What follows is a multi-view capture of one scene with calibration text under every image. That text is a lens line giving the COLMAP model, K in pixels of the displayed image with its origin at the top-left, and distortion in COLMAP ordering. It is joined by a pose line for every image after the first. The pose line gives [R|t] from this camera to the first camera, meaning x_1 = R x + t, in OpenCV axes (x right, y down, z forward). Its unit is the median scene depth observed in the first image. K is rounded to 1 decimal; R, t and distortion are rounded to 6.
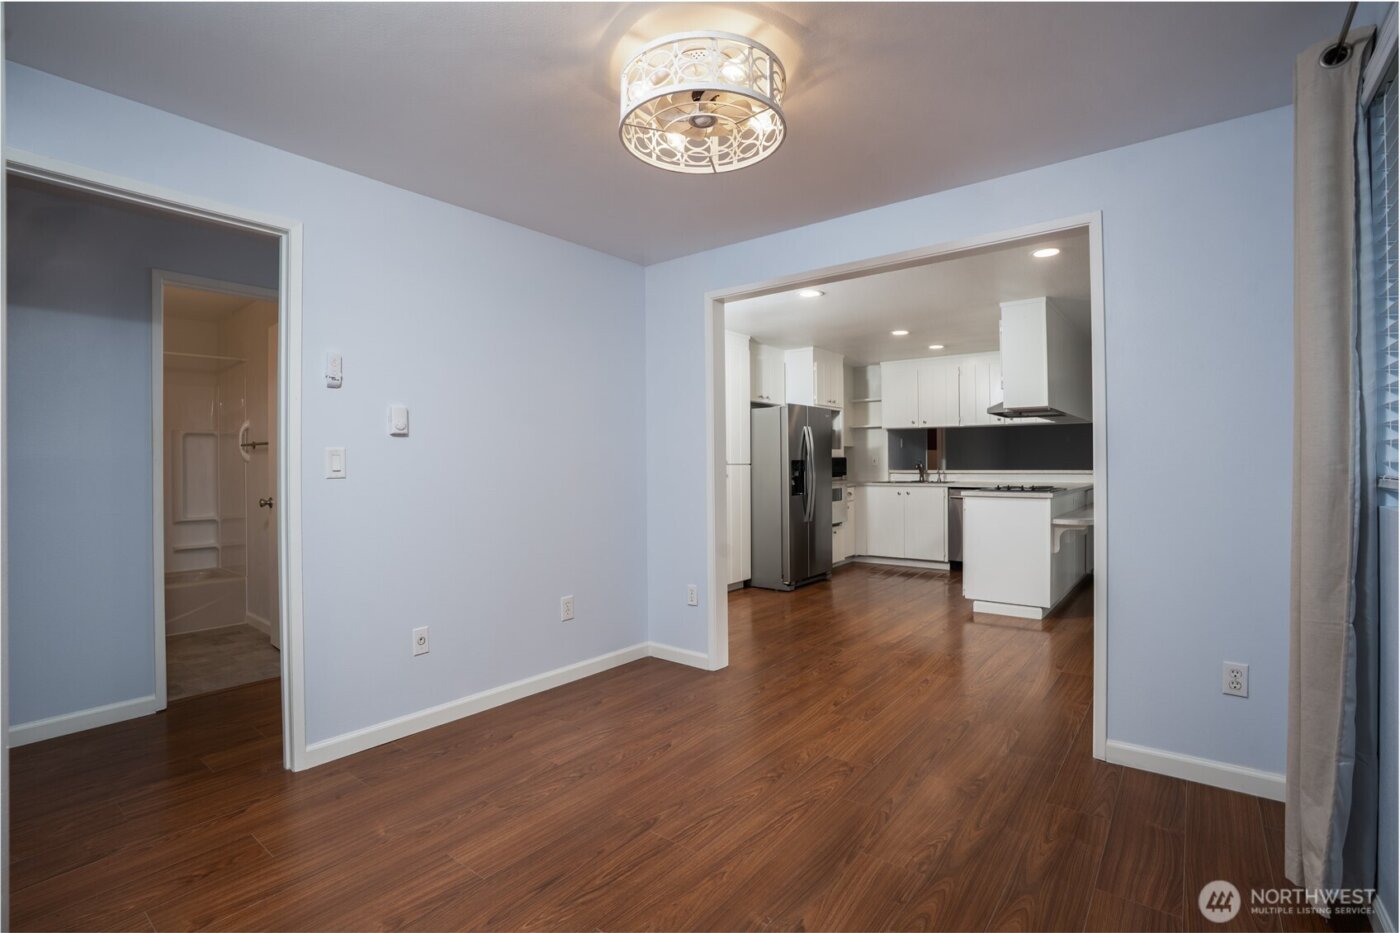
lens RADIAL K [[640.4, 0, 706.3], [0, 640.4, 467.9], [0, 0, 1]] dist [-0.044811, 0.000077]
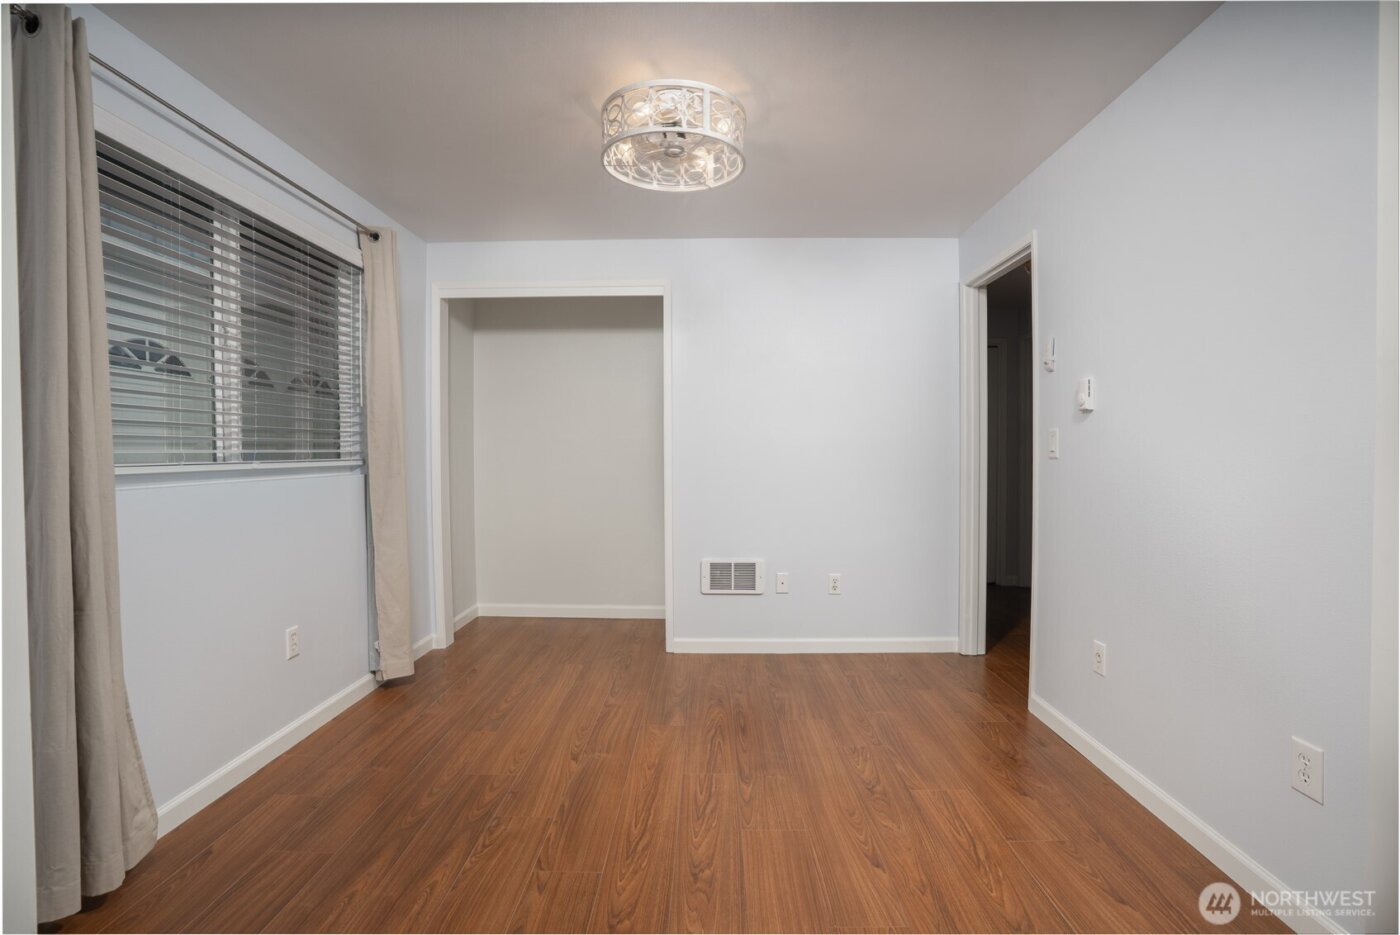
lens RADIAL K [[640.4, 0, 697.9], [0, 640.4, 467.8], [0, 0, 1]] dist [-0.044811, 0.000077]
pose [[-0.800557, 0.024800, -0.598743, 0.626173], [0.006797, 0.999455, 0.032309, -0.007118], [0.599218, 0.021795, -0.800289, 1.842669]]
